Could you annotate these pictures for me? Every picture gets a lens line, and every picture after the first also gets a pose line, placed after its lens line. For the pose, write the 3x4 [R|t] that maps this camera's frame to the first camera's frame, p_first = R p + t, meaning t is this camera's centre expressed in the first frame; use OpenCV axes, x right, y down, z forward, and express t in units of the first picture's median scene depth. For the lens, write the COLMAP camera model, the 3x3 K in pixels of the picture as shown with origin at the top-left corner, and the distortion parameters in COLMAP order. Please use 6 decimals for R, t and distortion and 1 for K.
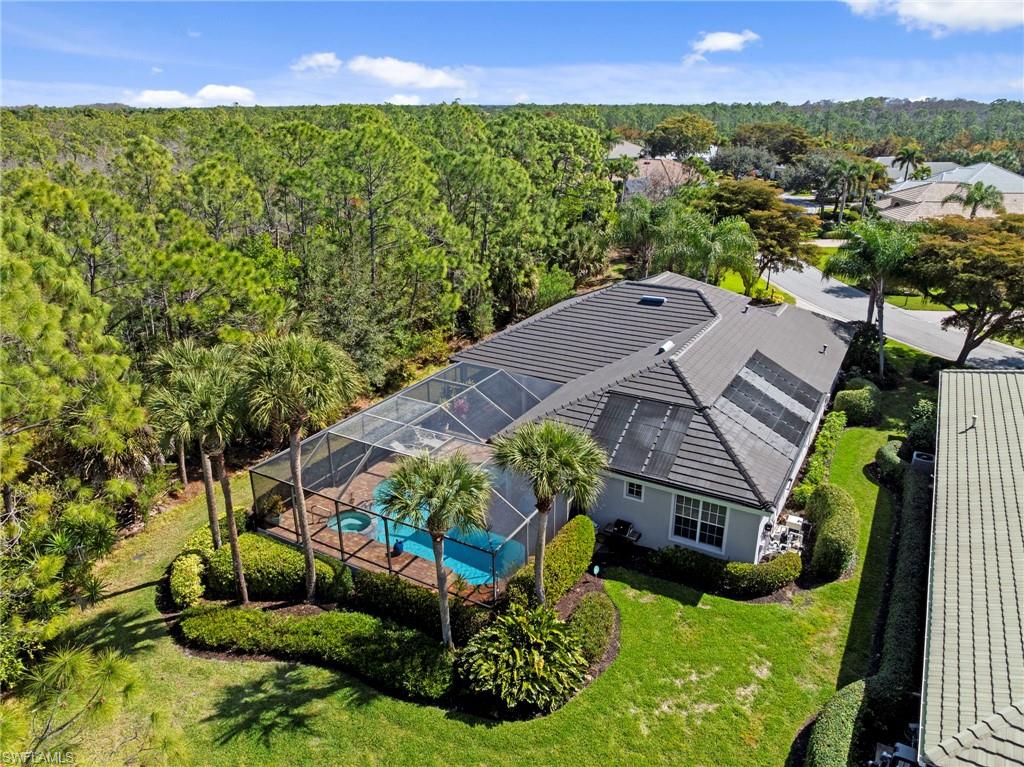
lens RADIAL K [[717.5, 0, 513.5], [0, 717.5, 383.6], [0, 0, 1]] dist [-0.053200, -0.001896]
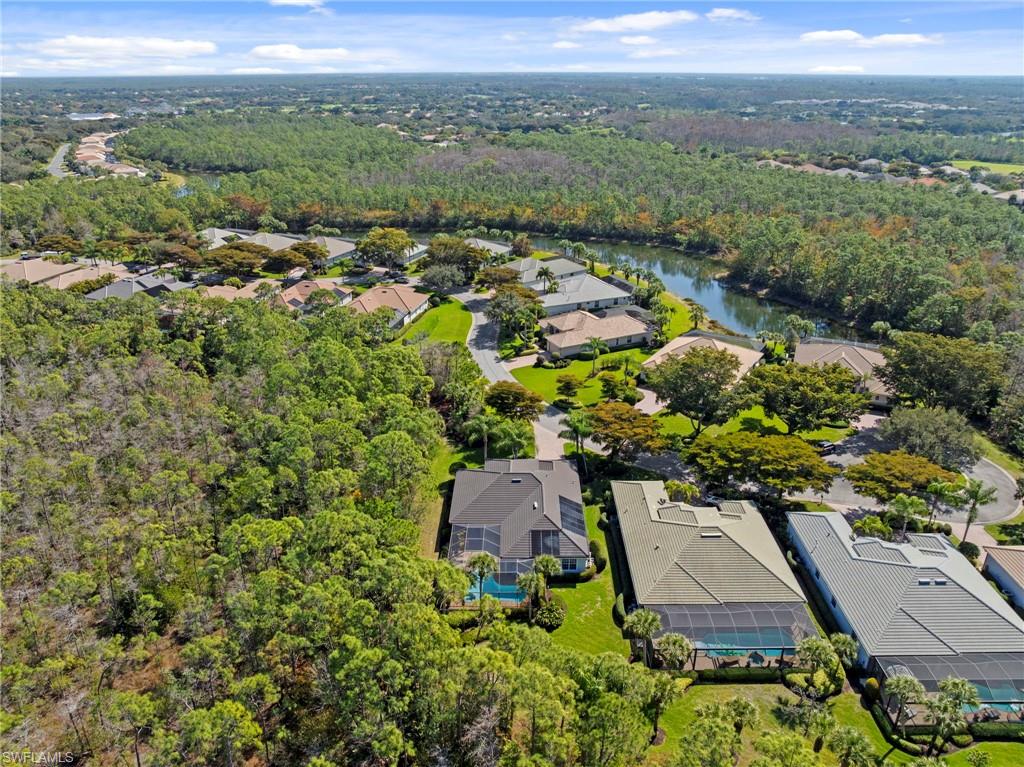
lens RADIAL K [[717.5, 0, 513.5], [0, 717.5, 383.6], [0, 0, 1]] dist [-0.053200, -0.001896]
pose [[0.867521, -0.195678, 0.457294, -1.393638], [0.176183, 0.980647, 0.085391, -1.013400], [-0.465153, 0.006489, 0.885206, -1.961920]]
